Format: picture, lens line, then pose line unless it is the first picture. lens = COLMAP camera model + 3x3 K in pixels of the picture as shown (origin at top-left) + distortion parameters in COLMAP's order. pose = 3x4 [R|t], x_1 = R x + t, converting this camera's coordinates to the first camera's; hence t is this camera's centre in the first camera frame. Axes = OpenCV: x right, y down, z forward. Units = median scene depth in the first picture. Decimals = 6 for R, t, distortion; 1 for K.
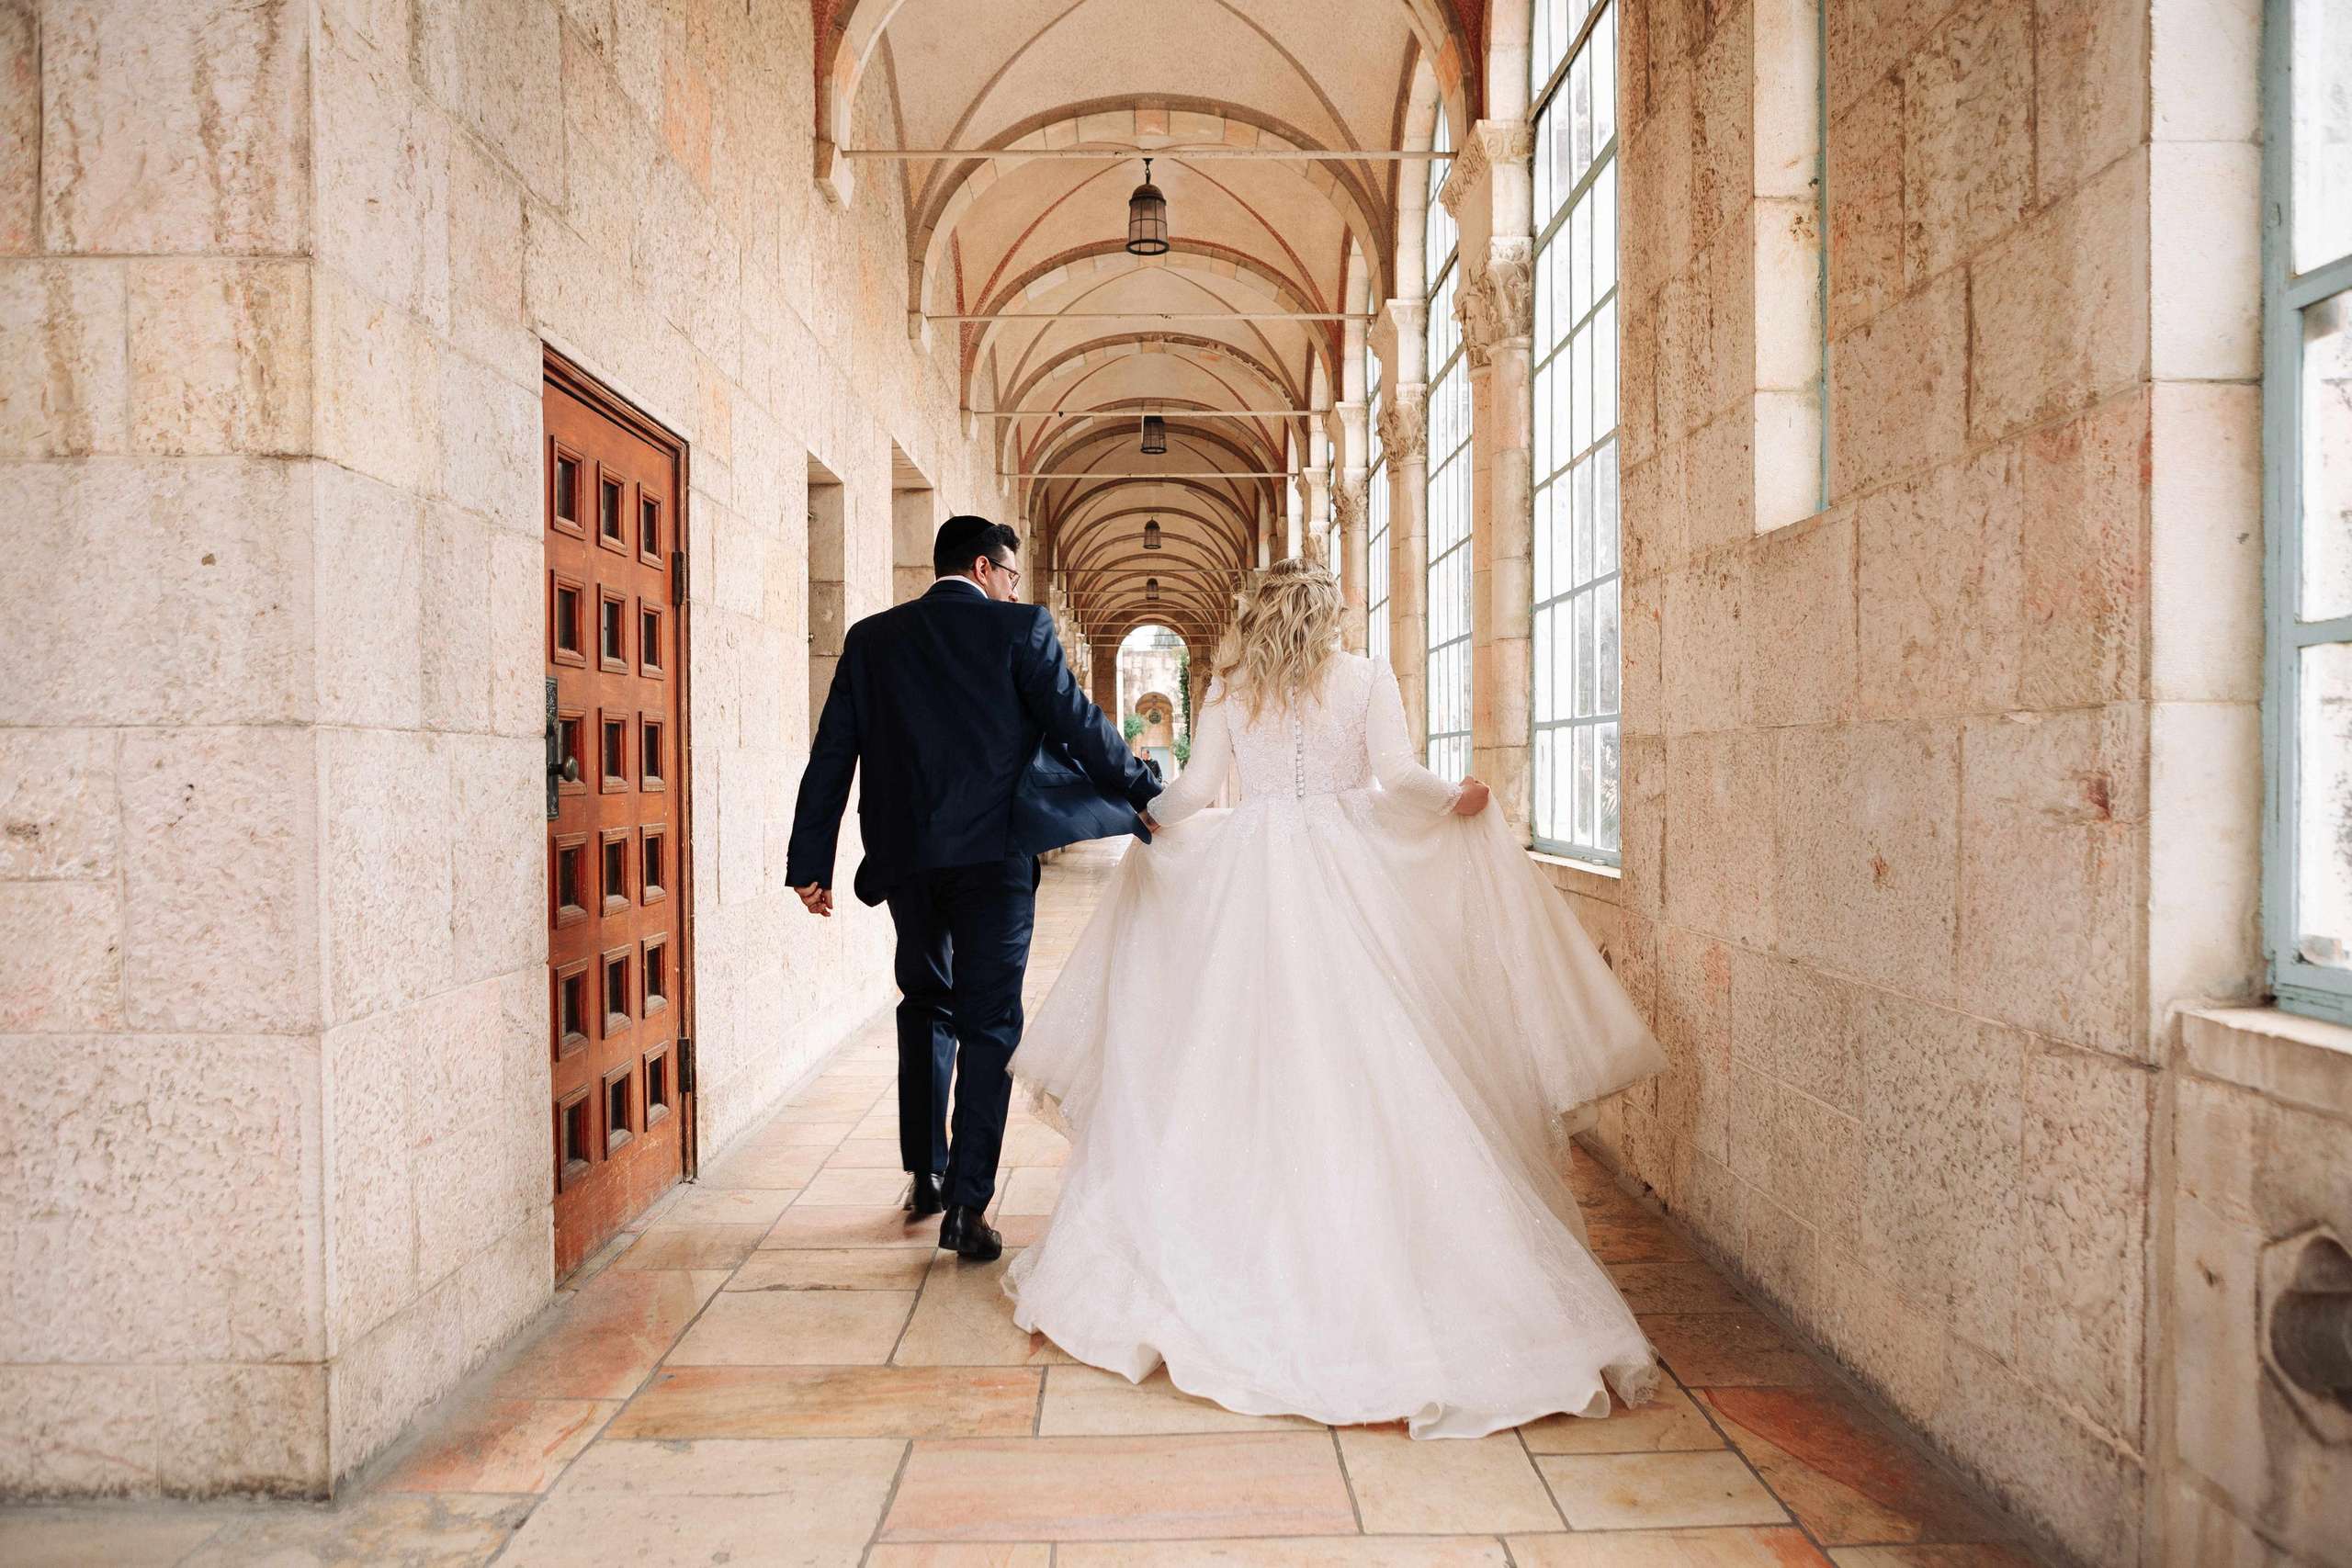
lens RADIAL K [[1636.5, 0, 1176.0], [0, 1636.5, 784.0], [0, 0, 1]] dist [-0.026079, 0.008351]
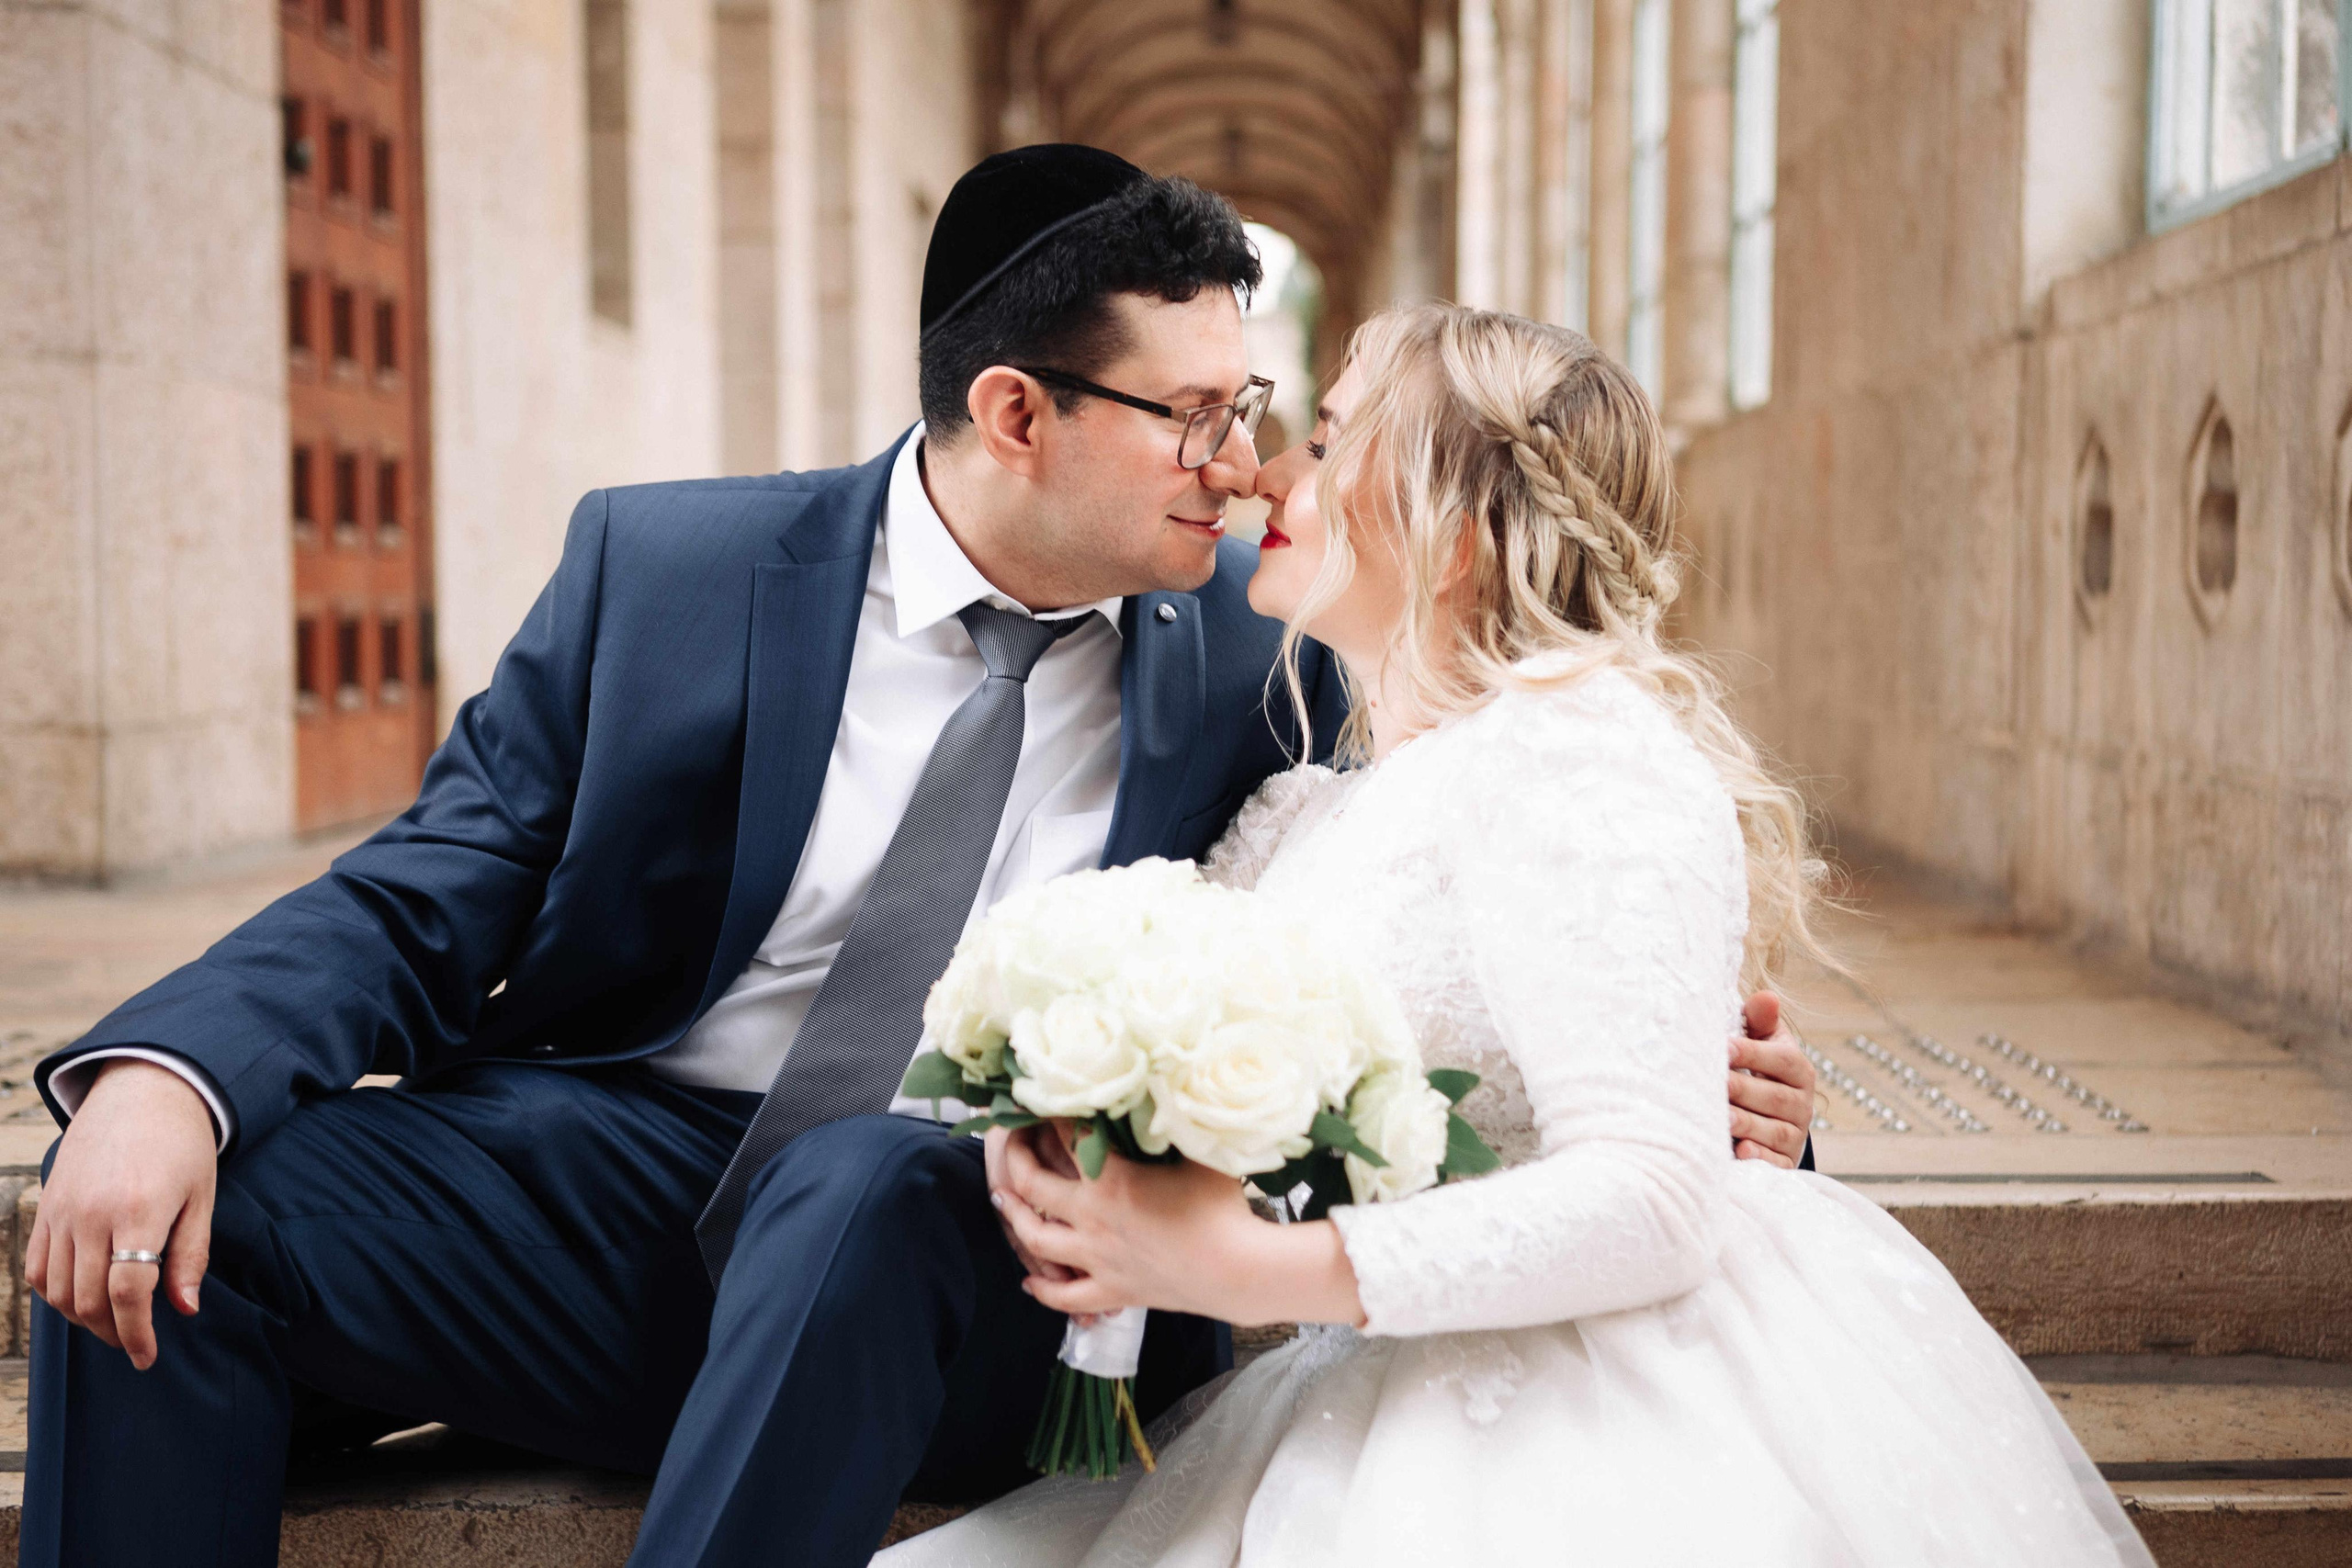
lens RADIAL K [[3683.0, 0, 1215.1], [0, 3683.0, 810.4], [0, 0, 1]] dist [0.124093, 0.006294]
pose [[0.999516, 0.010749, -0.029182, 0.098765], [-0.009363, 0.998839, 0.047254, 0.193126], [0.029656, -0.046958, 0.998457, -0.676808]]
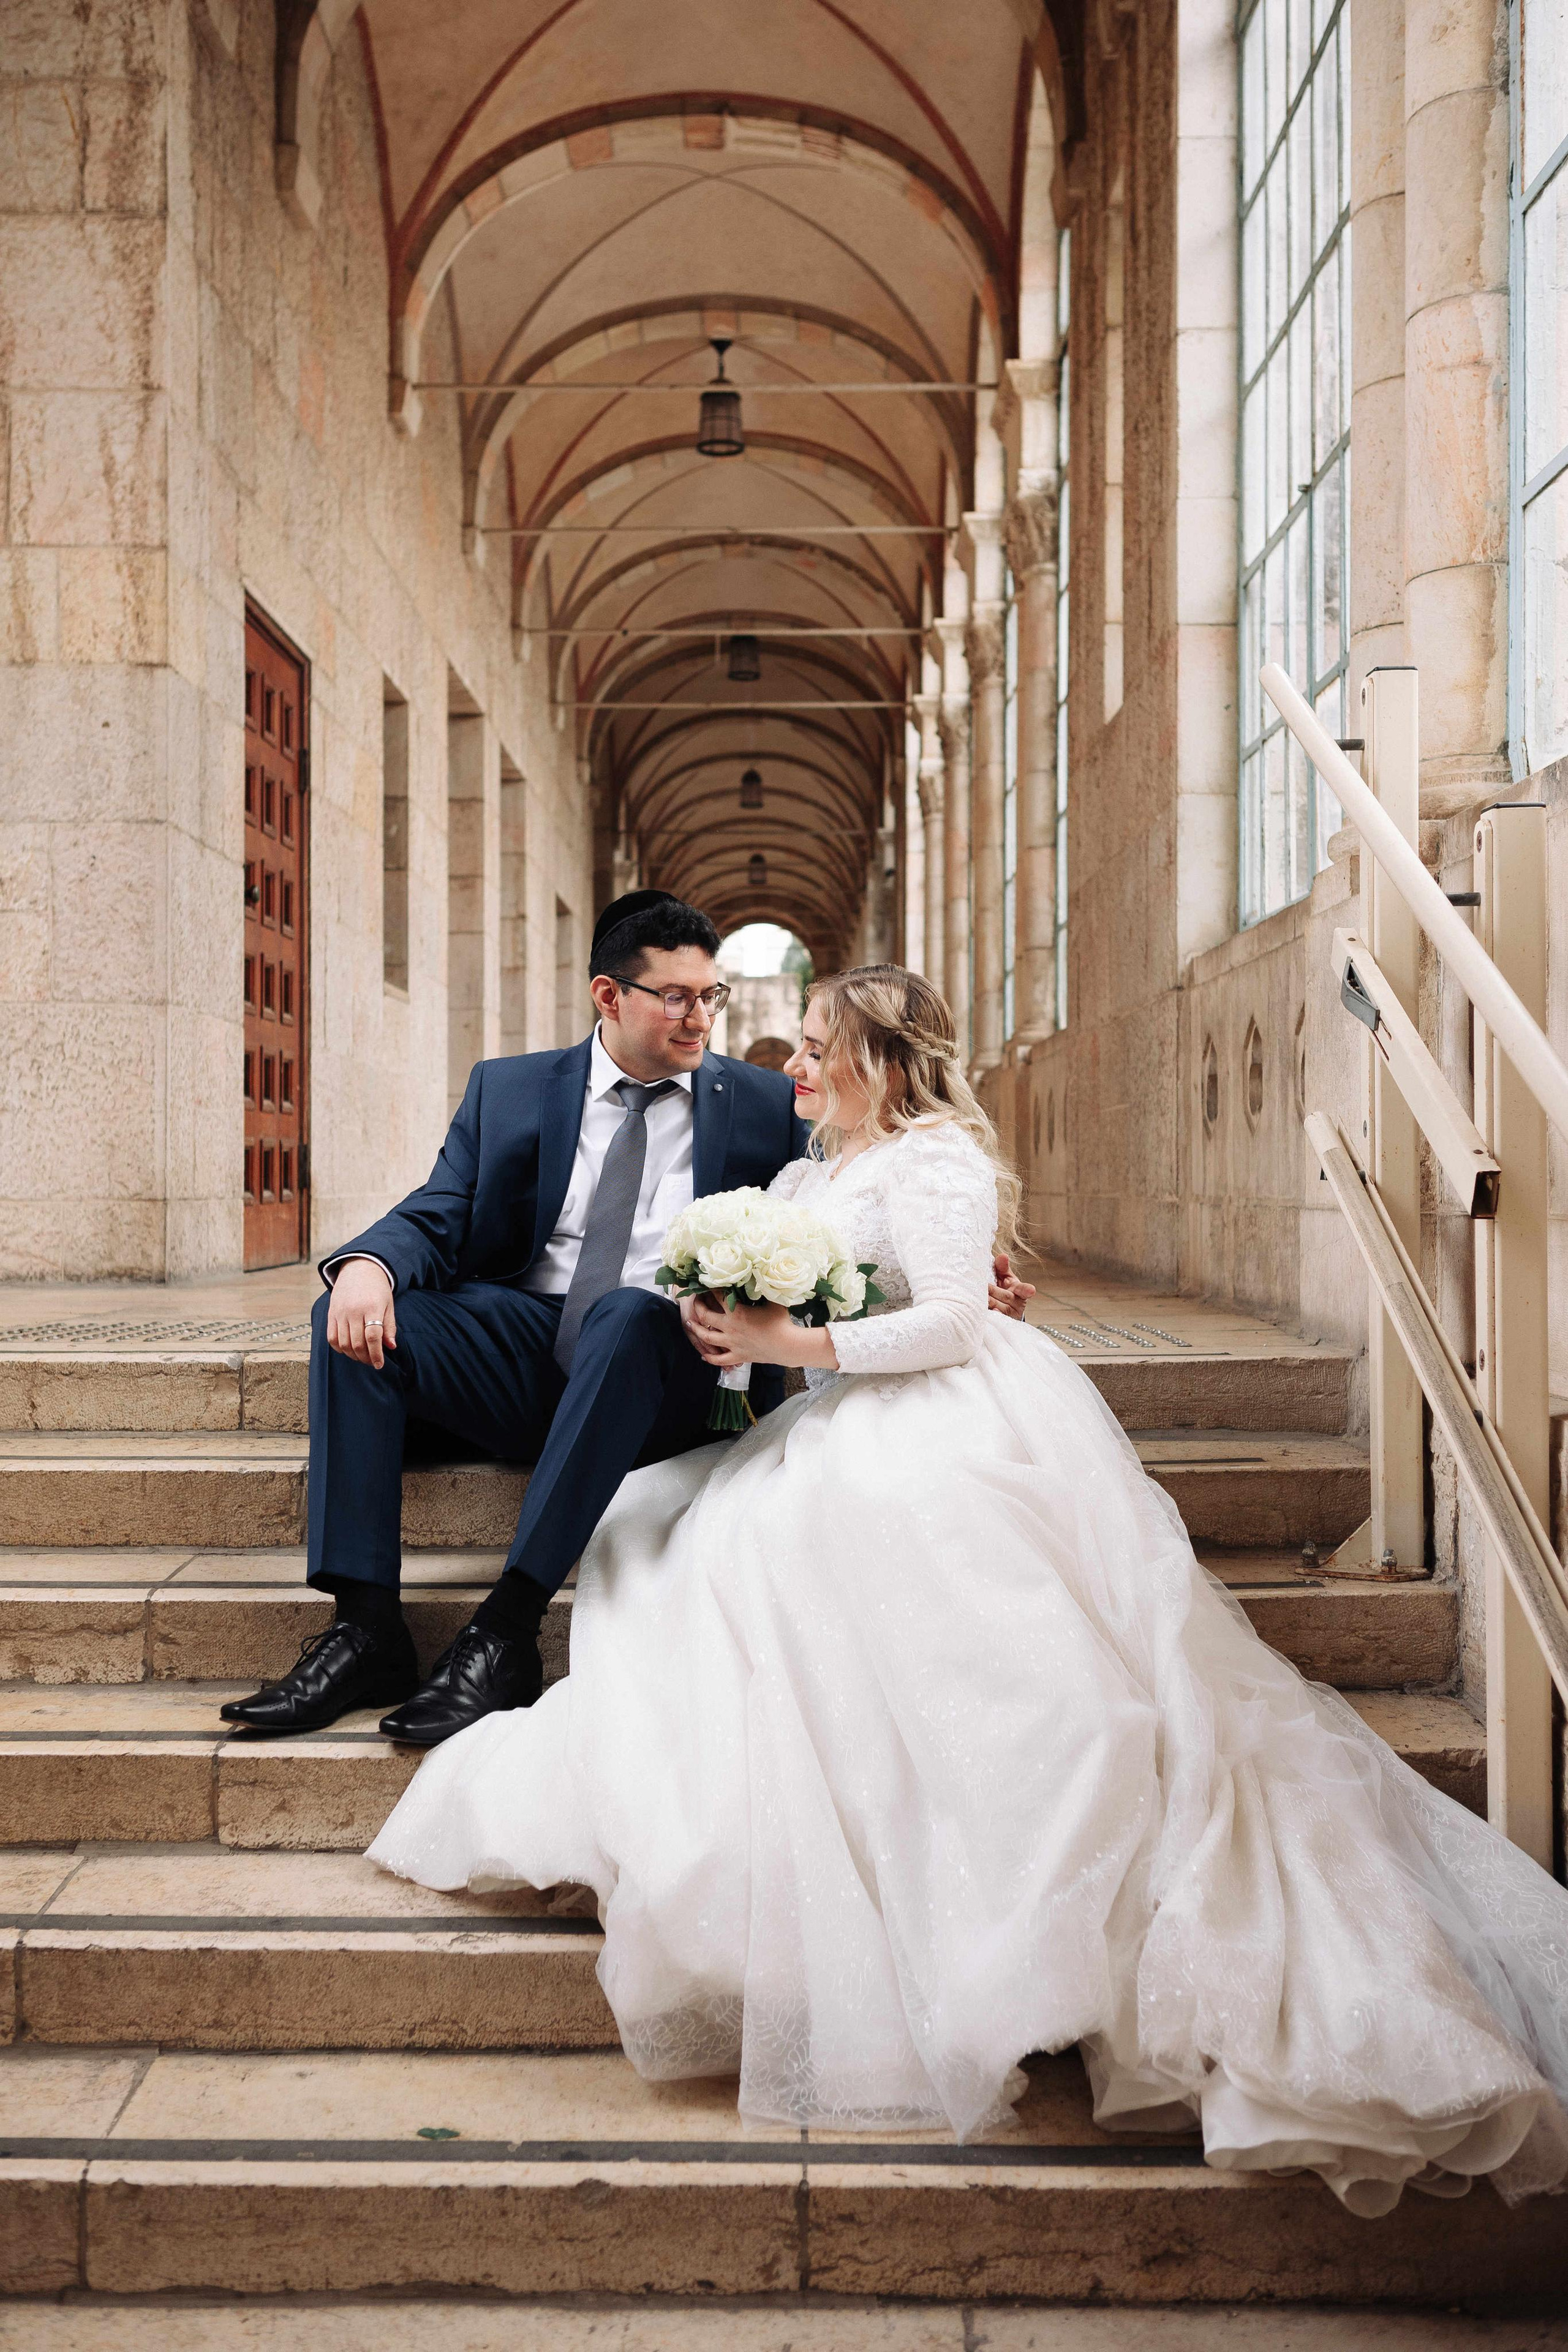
lens RADIAL K [[2518.6, 0, 737.8], [0, 2518.6, 1129.9], [0, 0, 1]] dist [0.075159, -0.033968]
pose [[0.999542, 0.006311, -0.029604, 0.096660], [-0.007056, 0.999659, -0.025138, 0.224407], [0.029435, 0.025335, 0.999246, -1.047435]]
